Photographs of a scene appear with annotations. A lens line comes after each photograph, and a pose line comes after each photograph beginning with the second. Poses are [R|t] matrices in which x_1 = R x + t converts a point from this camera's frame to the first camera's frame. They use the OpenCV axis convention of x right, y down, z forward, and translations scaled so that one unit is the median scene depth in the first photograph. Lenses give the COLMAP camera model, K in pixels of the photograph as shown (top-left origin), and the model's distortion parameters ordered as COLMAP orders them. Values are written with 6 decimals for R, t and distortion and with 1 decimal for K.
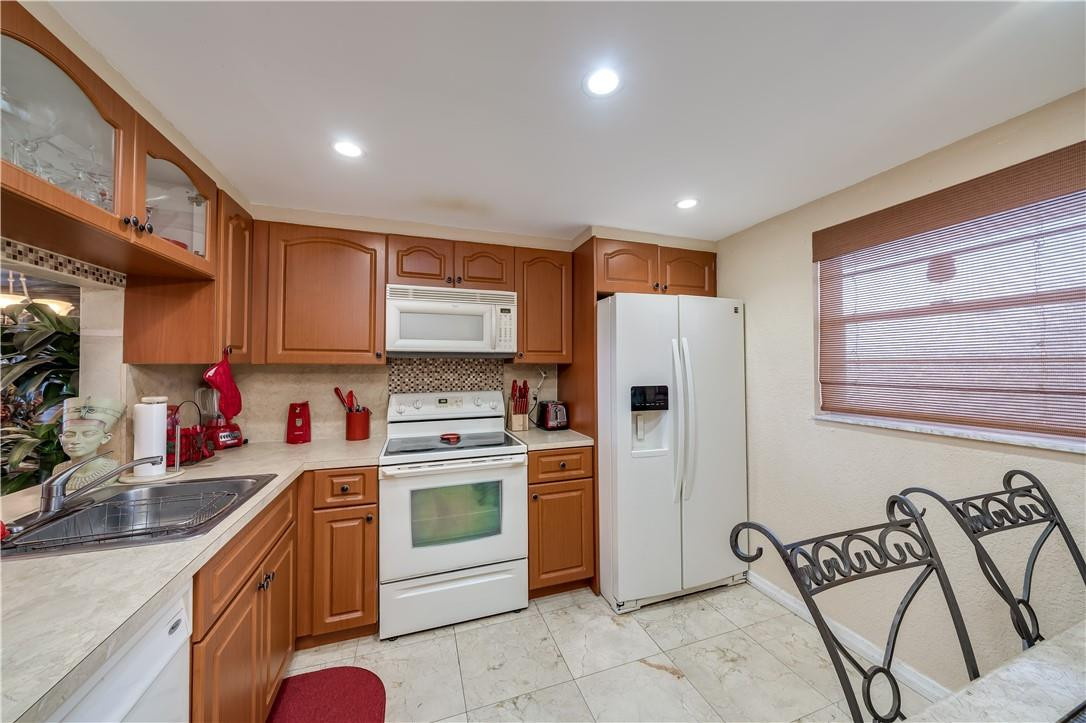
lens RADIAL K [[376.9, 0, 543.9], [0, 376.9, 359.2], [0, 0, 1]] dist [-0.002401, -0.000380]
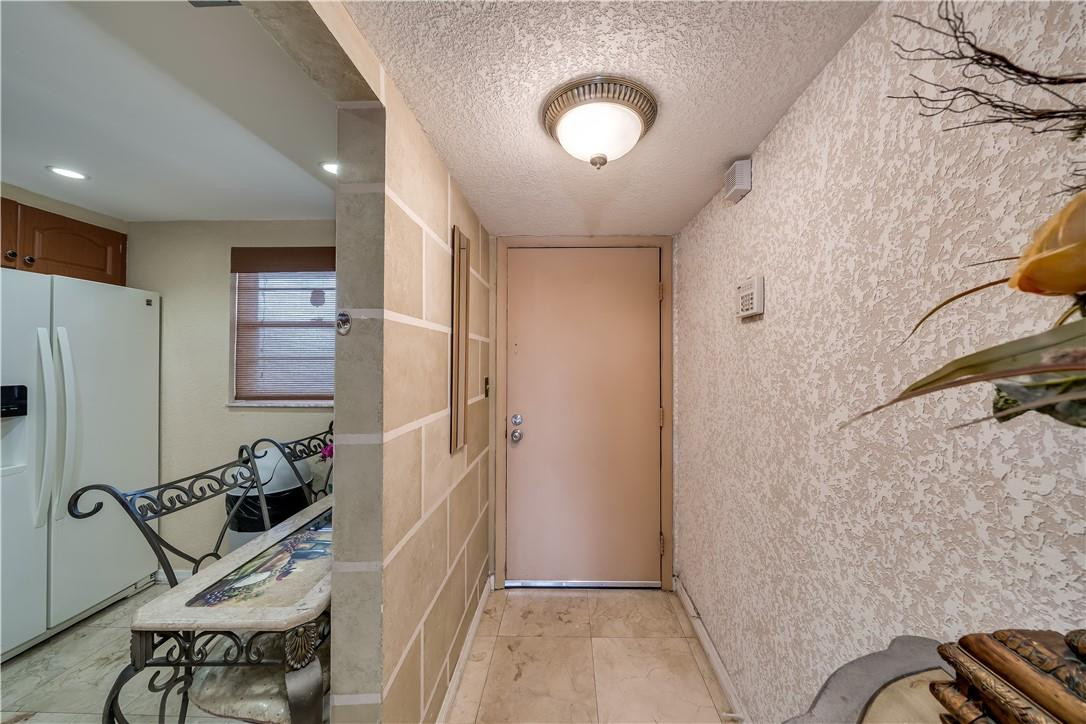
lens RADIAL K [[376.9, 0, 543.9], [0, 376.9, 359.7], [0, 0, 1]] dist [-0.002401, -0.000380]
pose [[0.350408, 0.009294, 0.936551, -0.033741], [-0.017323, 0.999844, -0.003441, -0.001137], [-0.936437, -0.015018, 0.350515, -0.323696]]
